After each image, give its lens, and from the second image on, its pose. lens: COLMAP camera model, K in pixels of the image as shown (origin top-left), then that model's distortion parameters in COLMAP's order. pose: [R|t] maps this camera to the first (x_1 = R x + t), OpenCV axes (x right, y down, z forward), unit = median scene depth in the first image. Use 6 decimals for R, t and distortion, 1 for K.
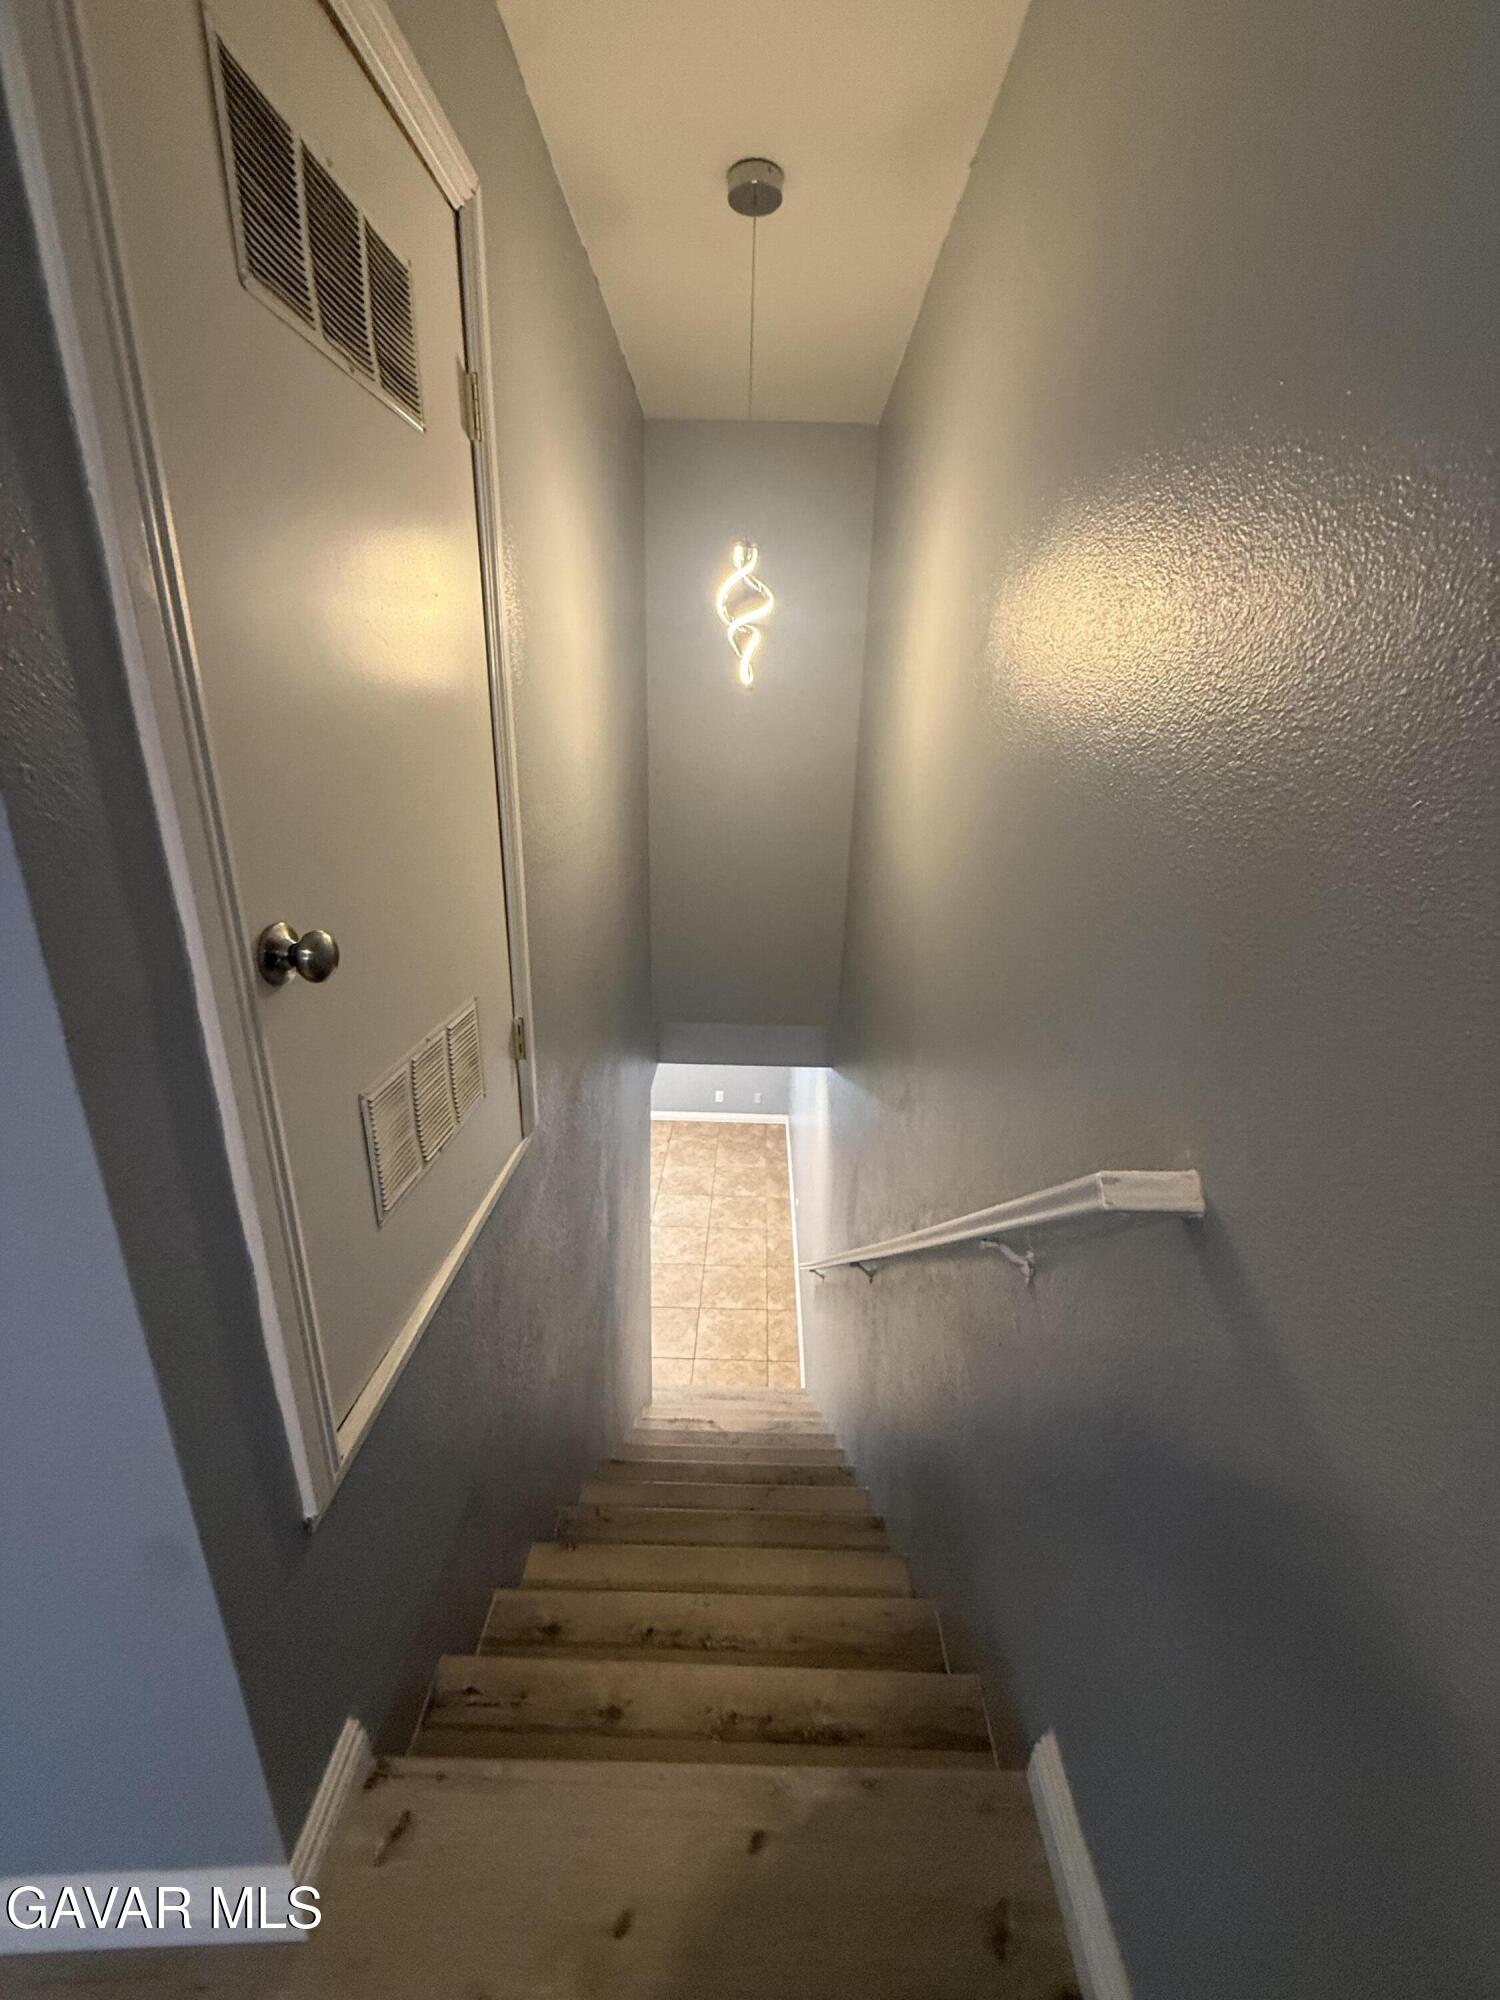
lens RADIAL K [[795.9, 0, 751.7], [0, 795.9, 994.0], [0, 0, 1]] dist [0.000587, 0.000302]
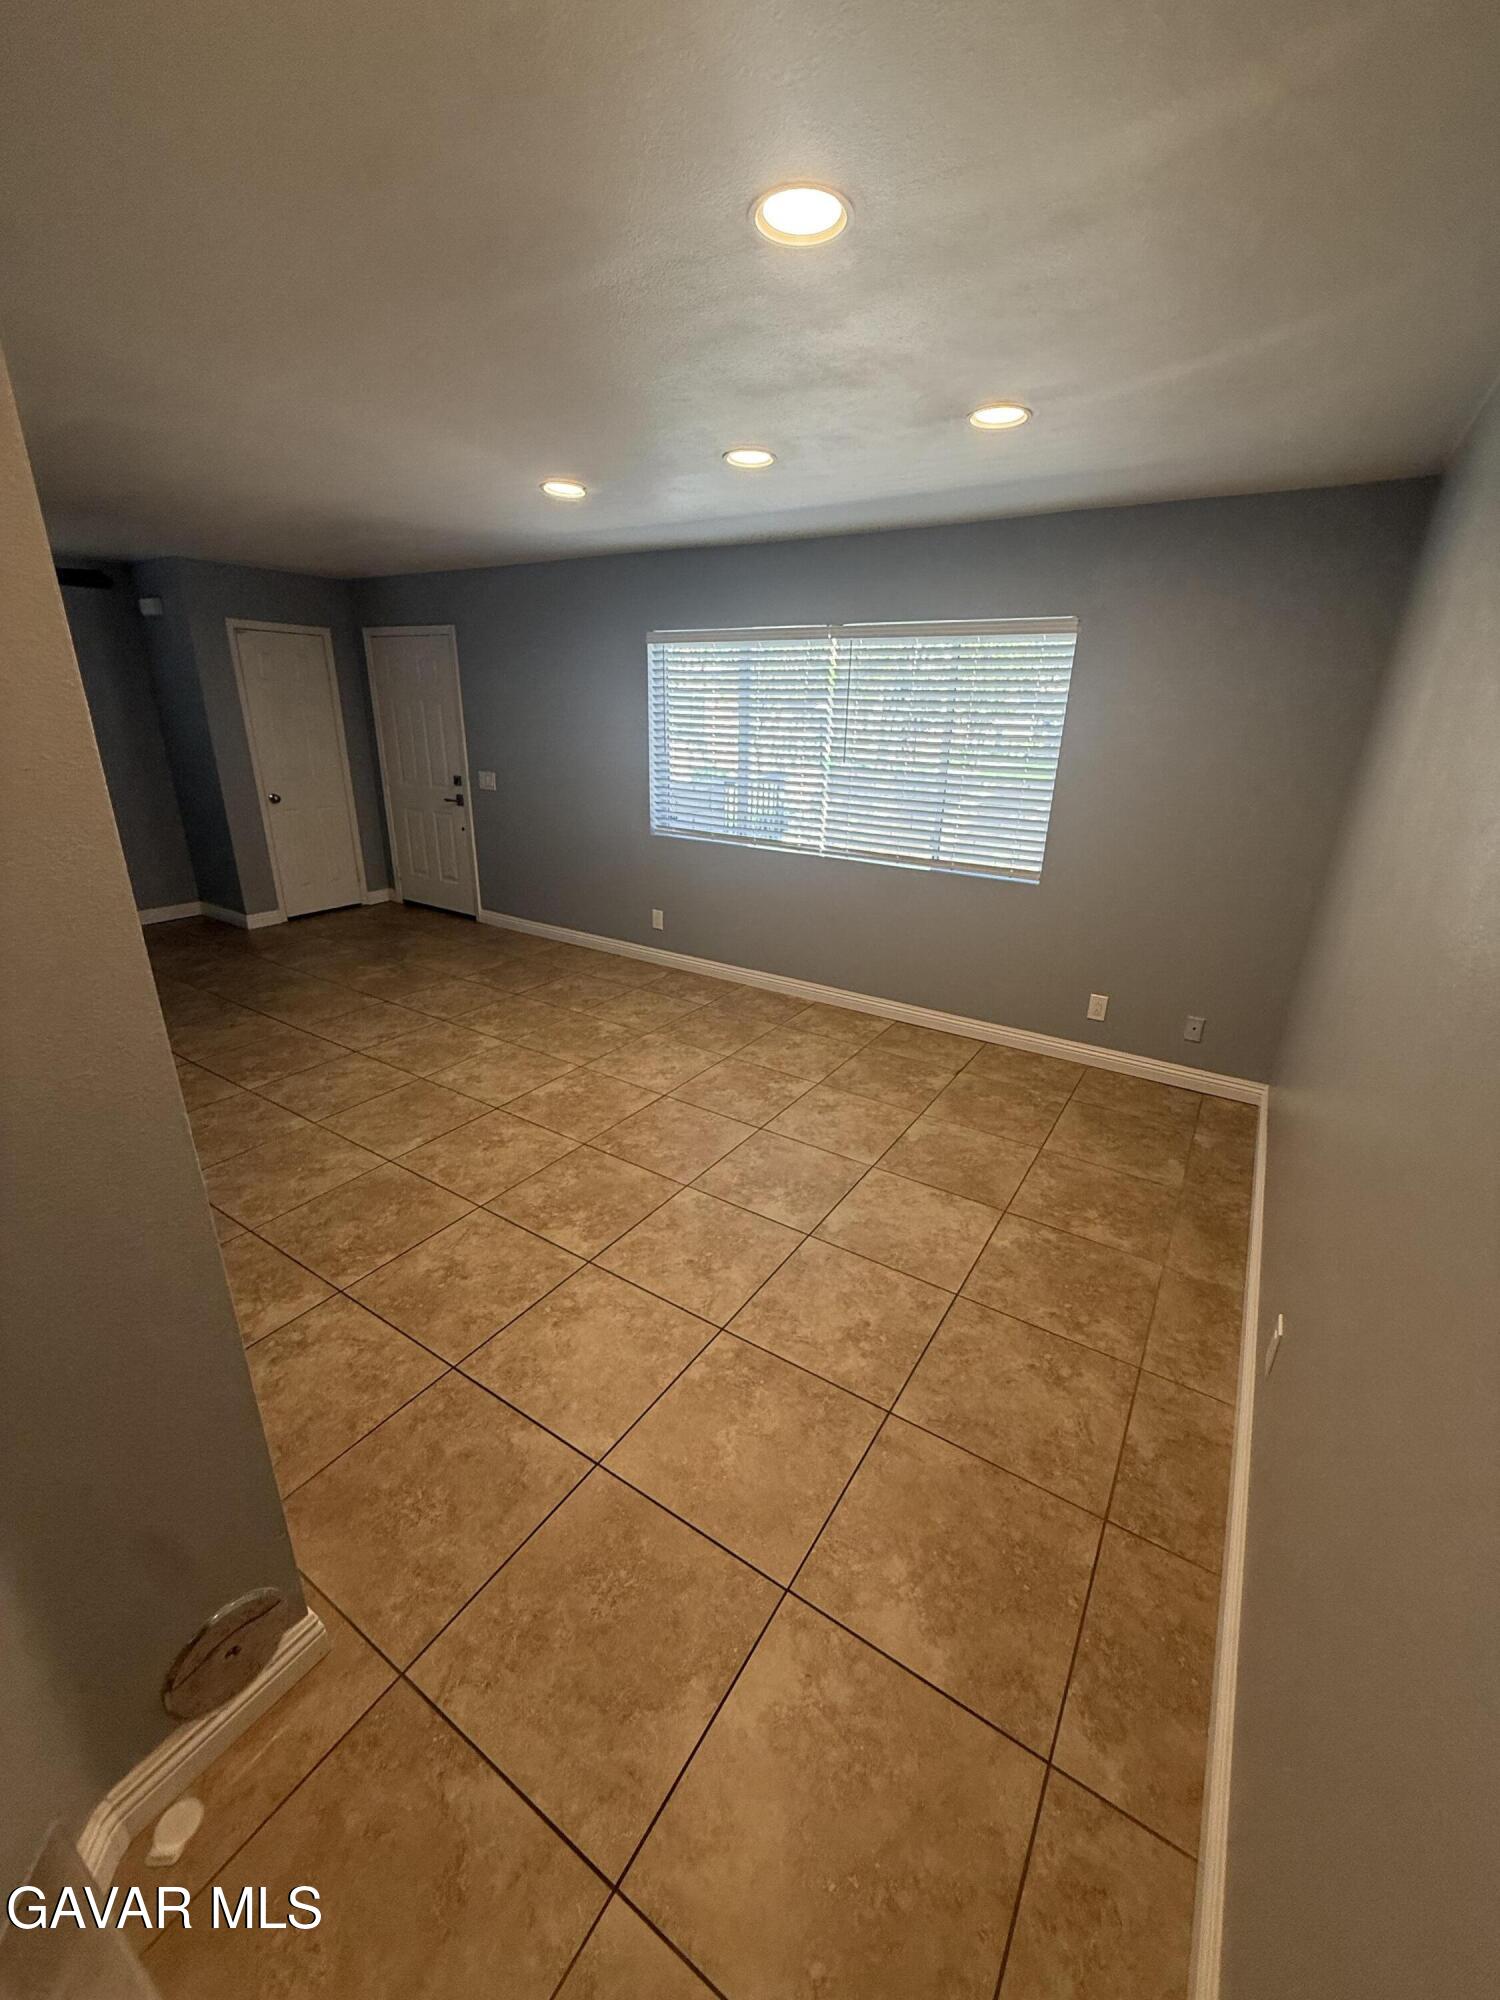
lens RADIAL K [[795.9, 0, 751.7], [0, 795.9, 994.0], [0, 0, 1]] dist [0.000587, 0.000302]
pose [[0.849605, 0.174774, -0.497620, 0.017265], [-0.167510, 0.984066, 0.059627, 0.145995], [0.500112, 0.032697, 0.865343, 0.597849]]
